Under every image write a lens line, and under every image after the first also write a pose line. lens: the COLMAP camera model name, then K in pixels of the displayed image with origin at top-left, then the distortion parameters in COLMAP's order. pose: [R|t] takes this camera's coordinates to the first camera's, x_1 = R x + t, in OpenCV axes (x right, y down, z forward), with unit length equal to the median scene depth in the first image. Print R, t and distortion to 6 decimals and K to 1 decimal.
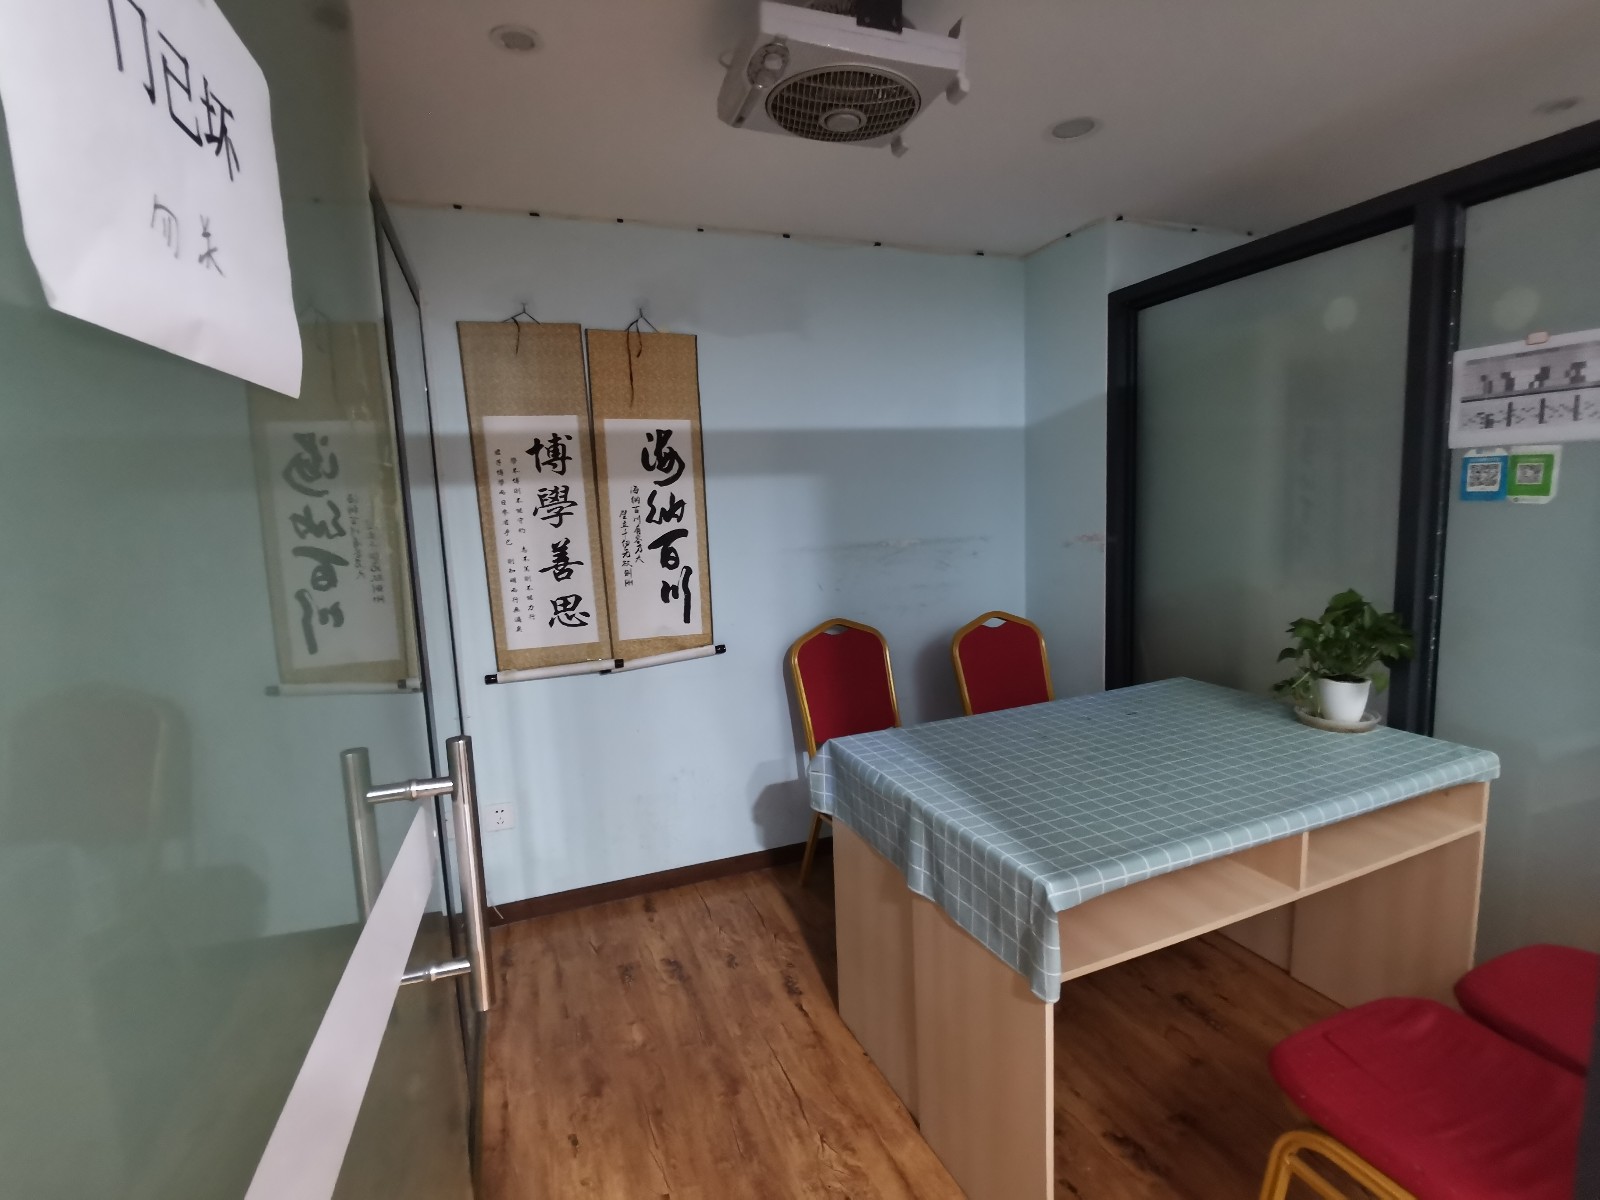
lens RADIAL K [[775.8, 0, 800.1], [0, 775.8, 601.4], [0, 0, 1]] dist [-0.013541, -0.000361]
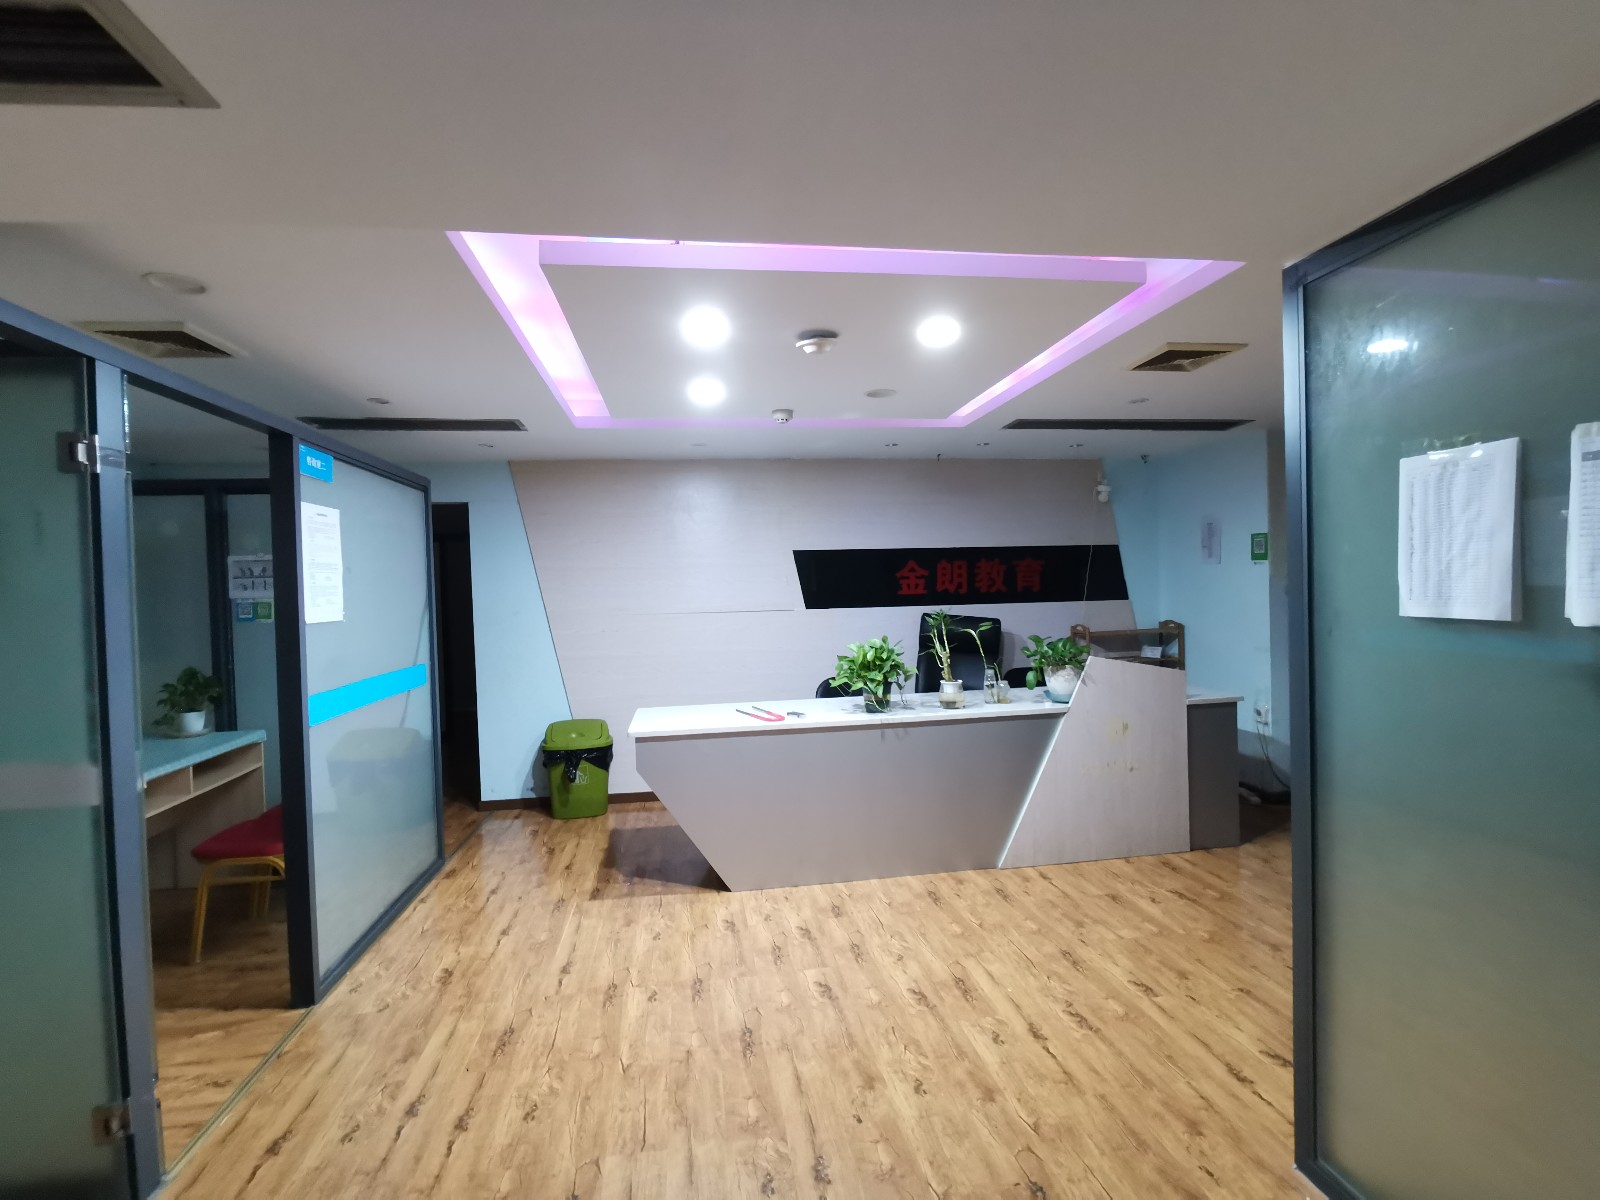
lens RADIAL K [[775.8, 0, 795.3], [0, 775.8, 600.1], [0, 0, 1]] dist [-0.013541, -0.000361]
pose [[0.229247, 0.009521, 0.973322, -0.919530], [0.140458, 0.989163, -0.042758, 0.125959], [-0.963181, 0.146513, 0.225425, -1.044854]]
